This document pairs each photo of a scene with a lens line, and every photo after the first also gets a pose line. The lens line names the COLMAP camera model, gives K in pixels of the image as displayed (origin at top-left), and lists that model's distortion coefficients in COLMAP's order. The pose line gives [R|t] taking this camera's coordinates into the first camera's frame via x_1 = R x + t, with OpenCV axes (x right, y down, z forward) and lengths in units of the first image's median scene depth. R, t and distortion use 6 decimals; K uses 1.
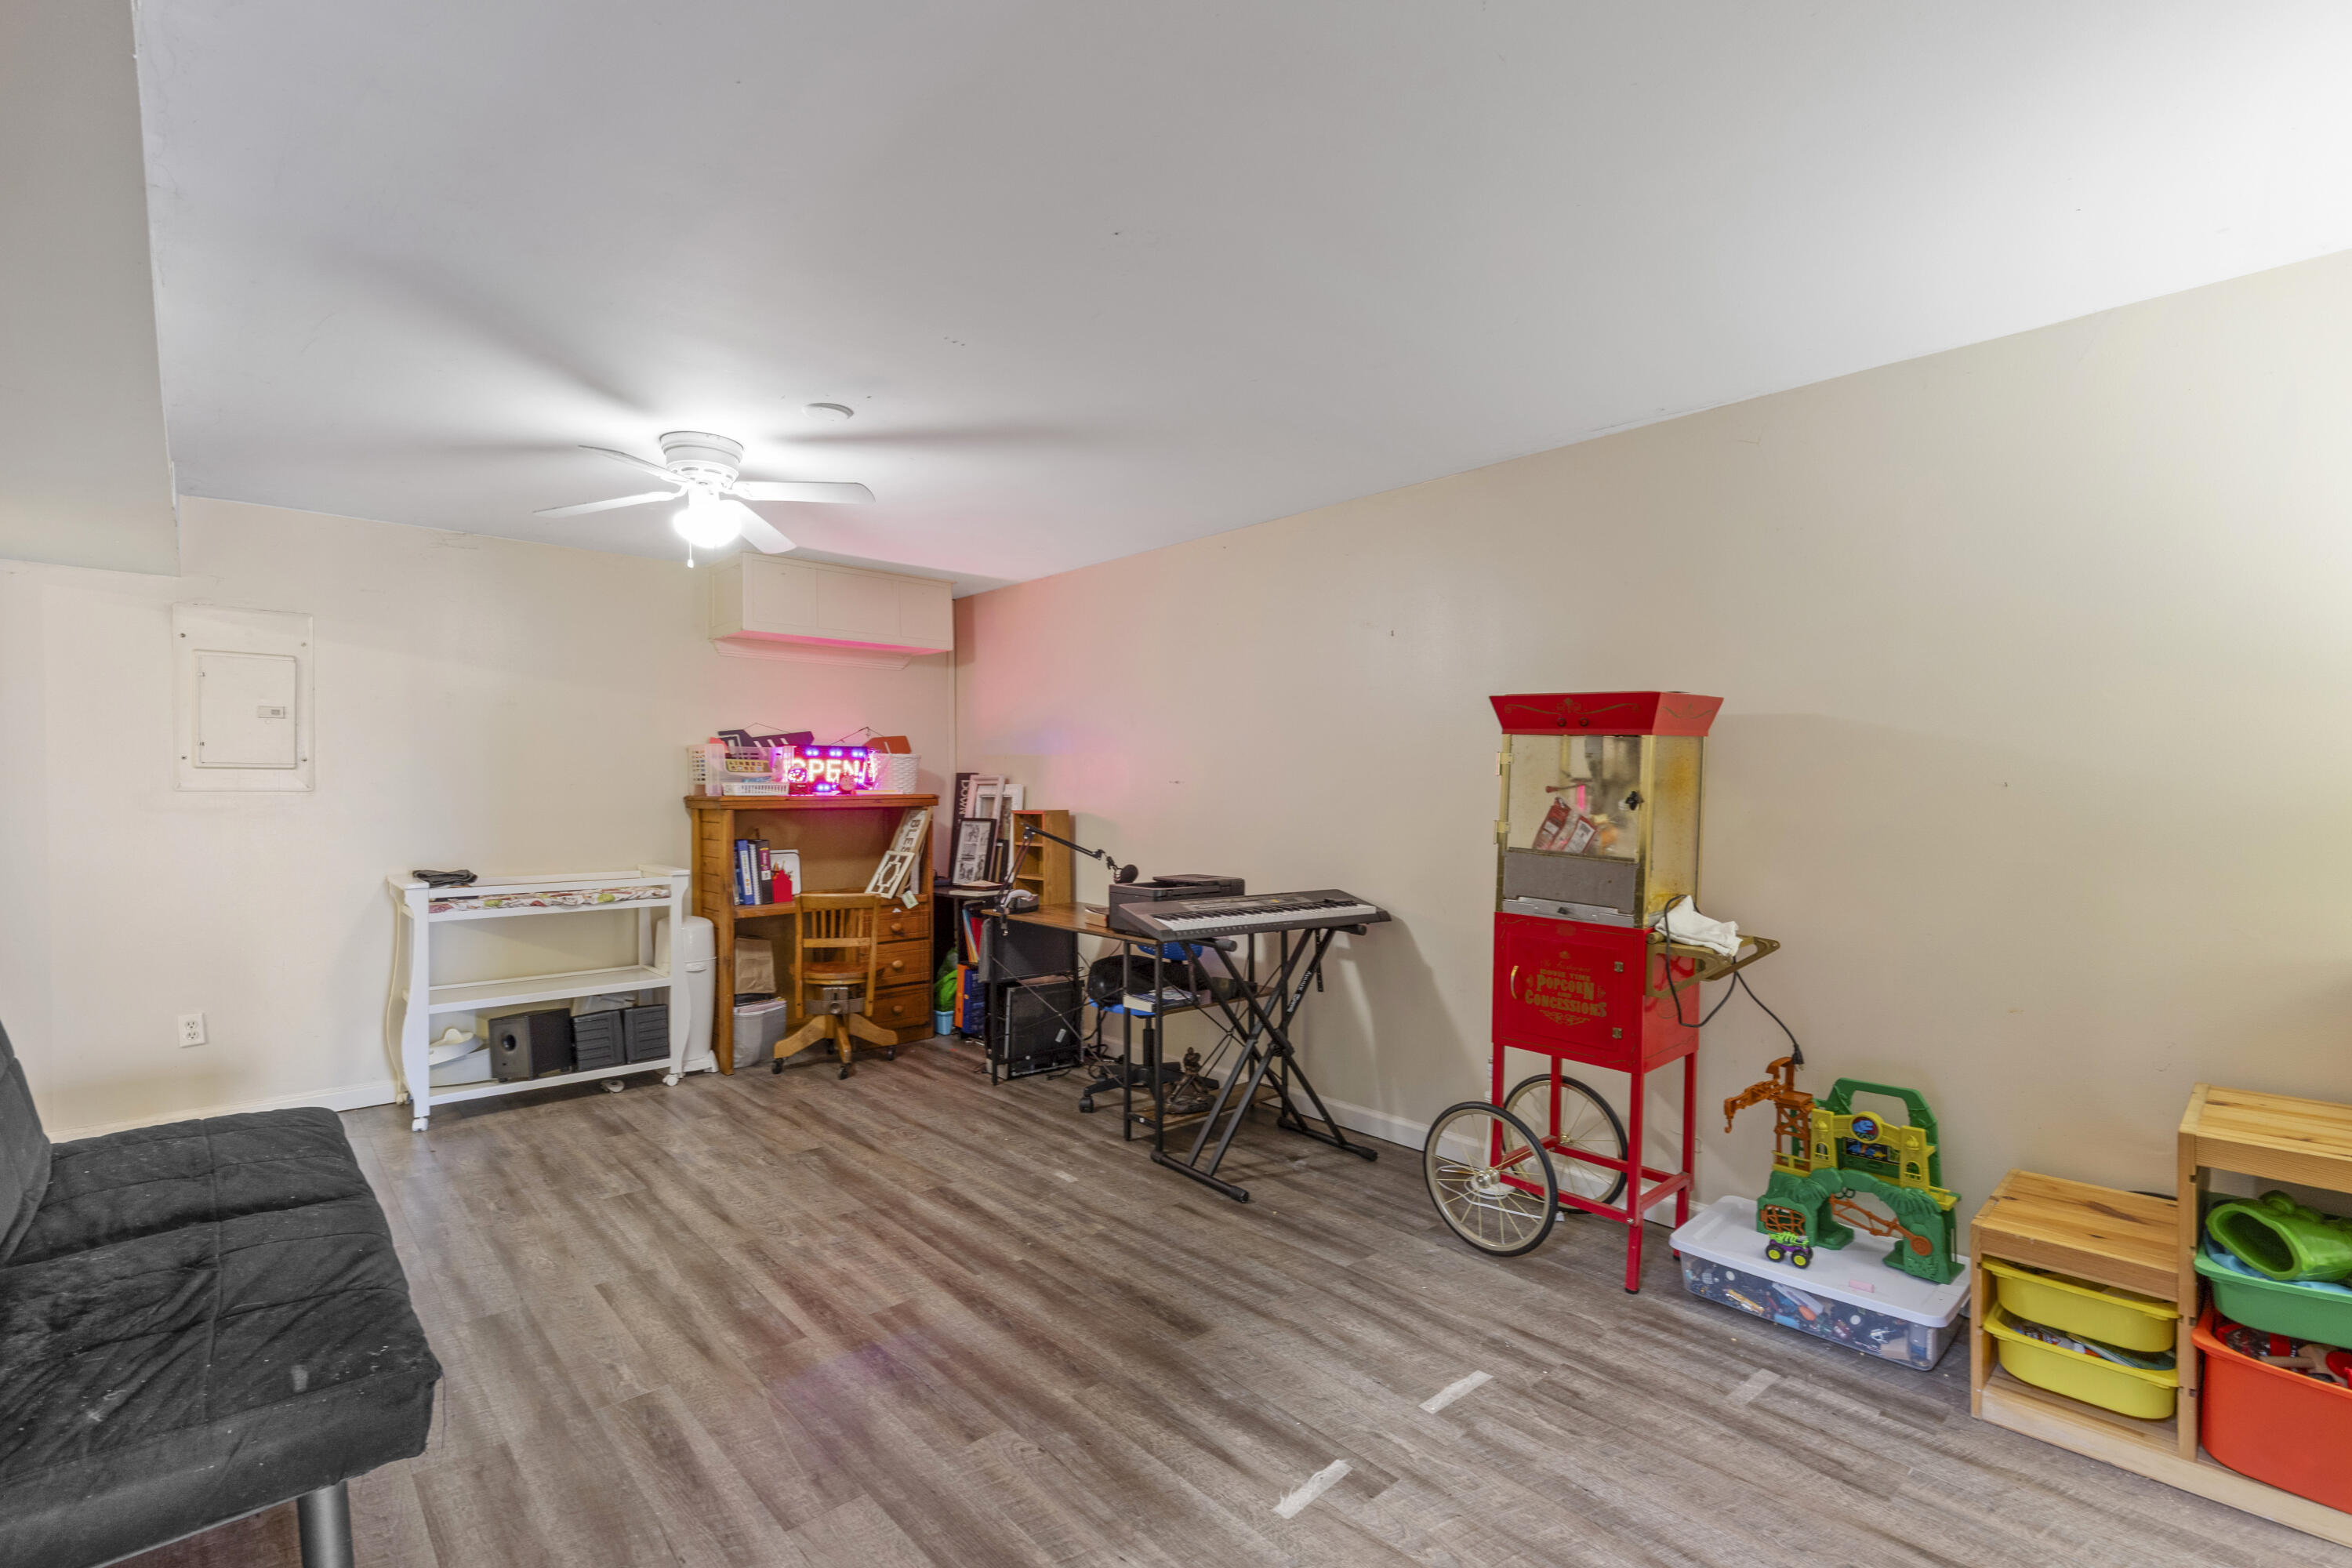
lens RADIAL K [[1085.7, 0, 1144.2], [0, 1085.7, 784.5], [0, 0, 1]] dist [0.001445, 0.000122]
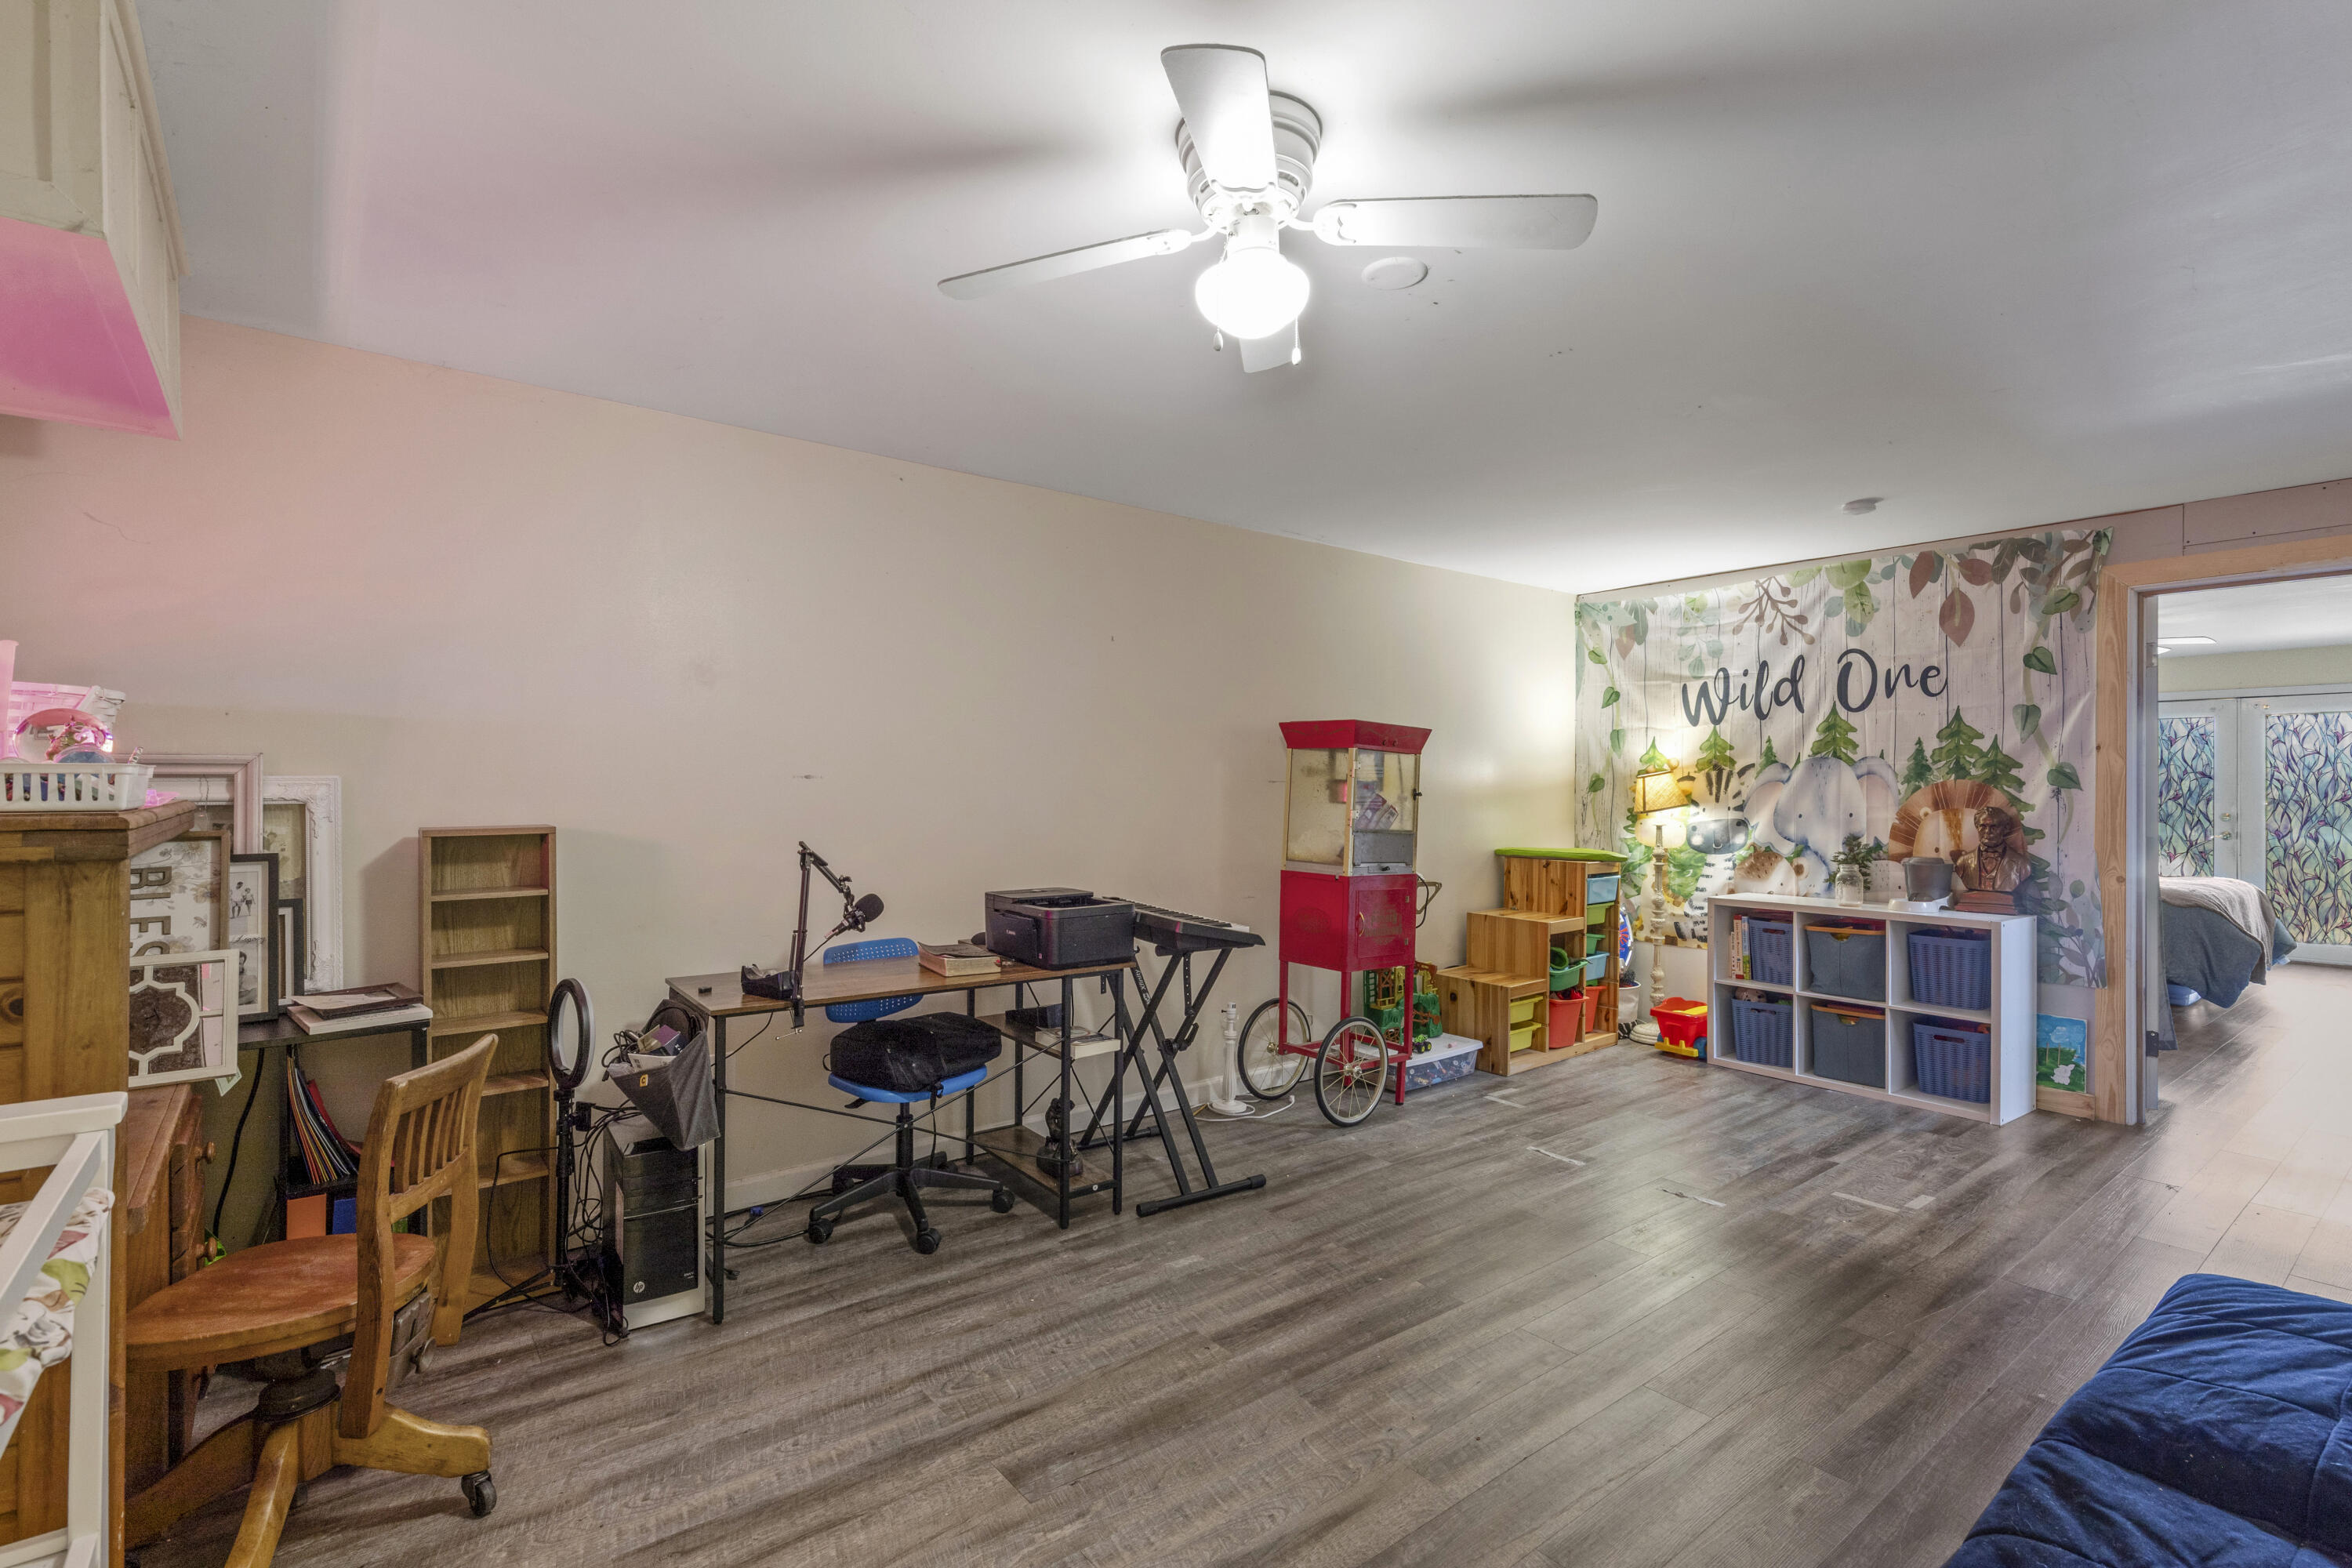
lens RADIAL K [[1085.7, 0, 1144.2], [0, 1085.7, 784.5], [0, 0, 1]] dist [0.001445, 0.000122]
pose [[0.069661, -0.003281, 0.997565, -1.000373], [0.000908, 0.999994, 0.003225, -0.009209], [-0.997570, 0.000681, 0.069664, 1.074872]]
